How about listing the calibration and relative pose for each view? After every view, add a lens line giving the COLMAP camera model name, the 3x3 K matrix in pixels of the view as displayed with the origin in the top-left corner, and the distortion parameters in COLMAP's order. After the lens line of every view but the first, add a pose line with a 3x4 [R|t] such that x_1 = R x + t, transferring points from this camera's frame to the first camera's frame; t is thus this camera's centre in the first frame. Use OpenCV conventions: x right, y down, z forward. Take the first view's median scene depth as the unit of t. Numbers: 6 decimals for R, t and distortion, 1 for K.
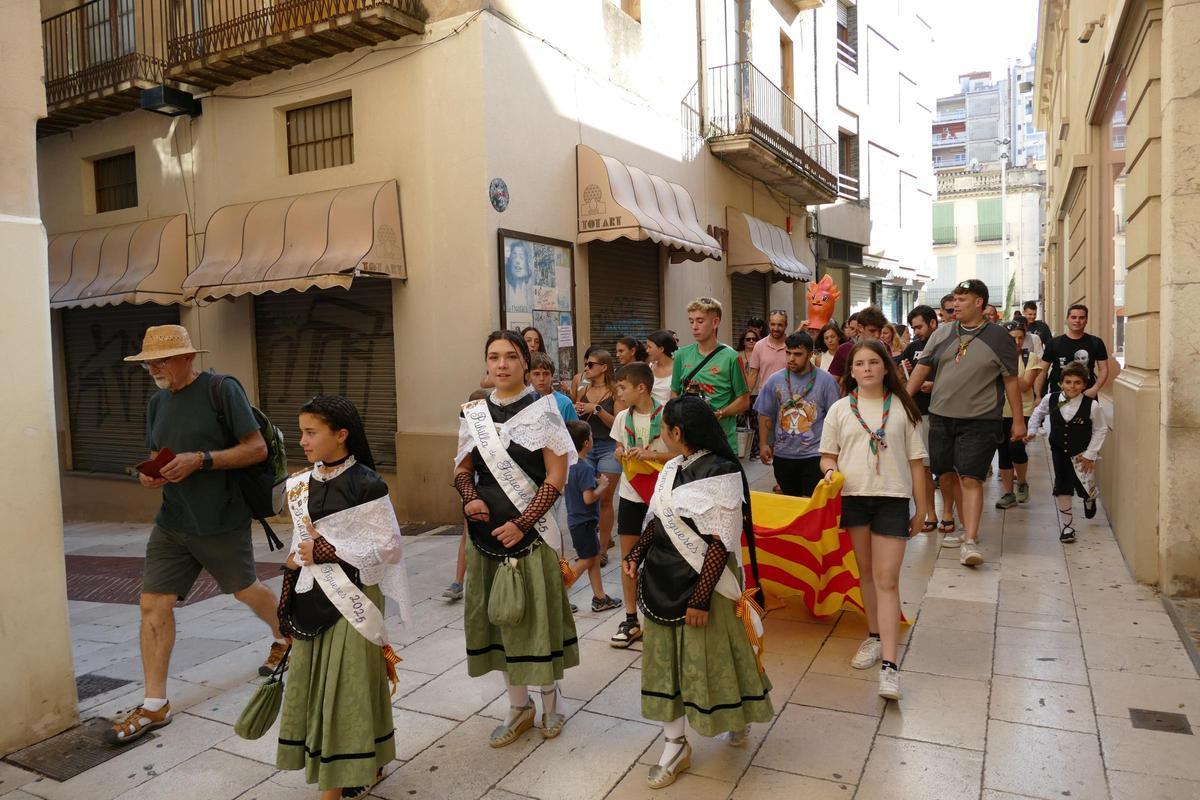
lens RADIAL K [[841.0, 0, 600.5], [0, 841.0, 405.9], [0, 0, 1]] dist [-0.025853, 0.000474]
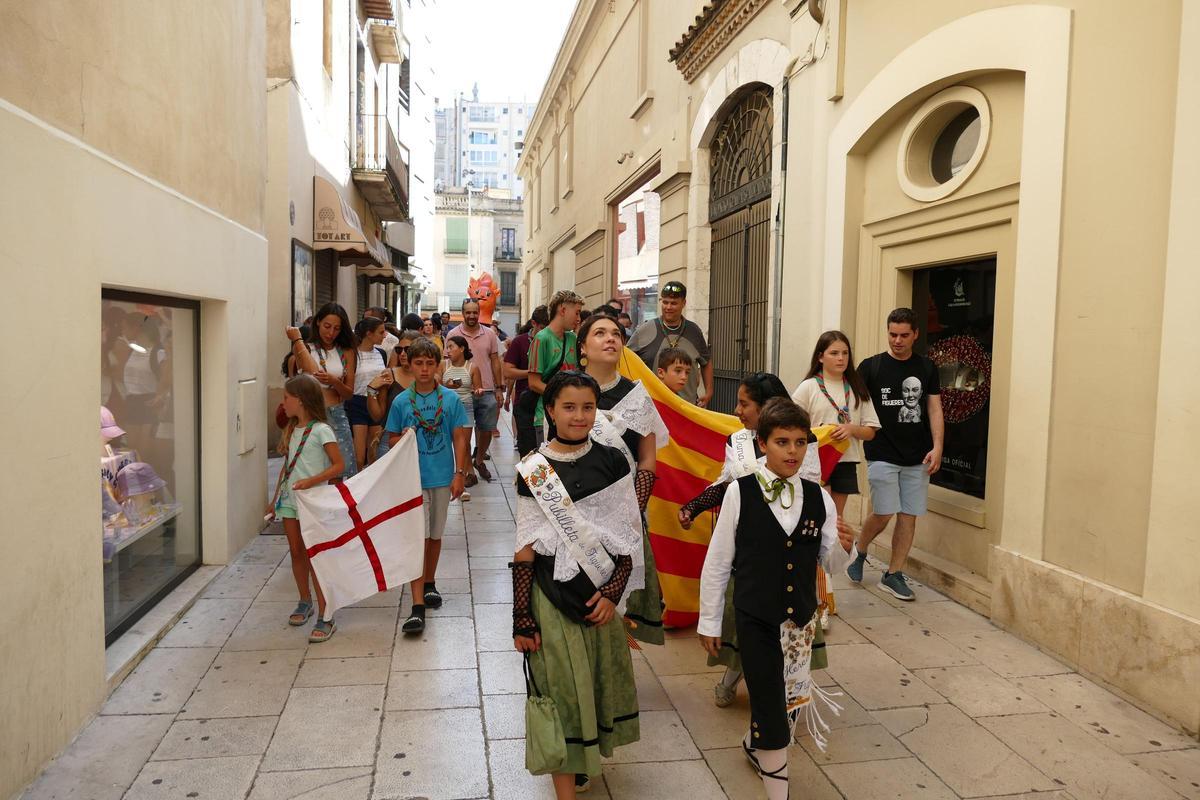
lens RADIAL K [[841.0, 0, 600.5], [0, 841.0, 405.9], [0, 0, 1]] dist [-0.025853, 0.000474]
pose [[0.799388, -0.006822, 0.600777, -0.245059], [0.003986, 0.999974, 0.006052, 0.026372], [-0.600802, -0.002443, 0.799394, -0.180882]]
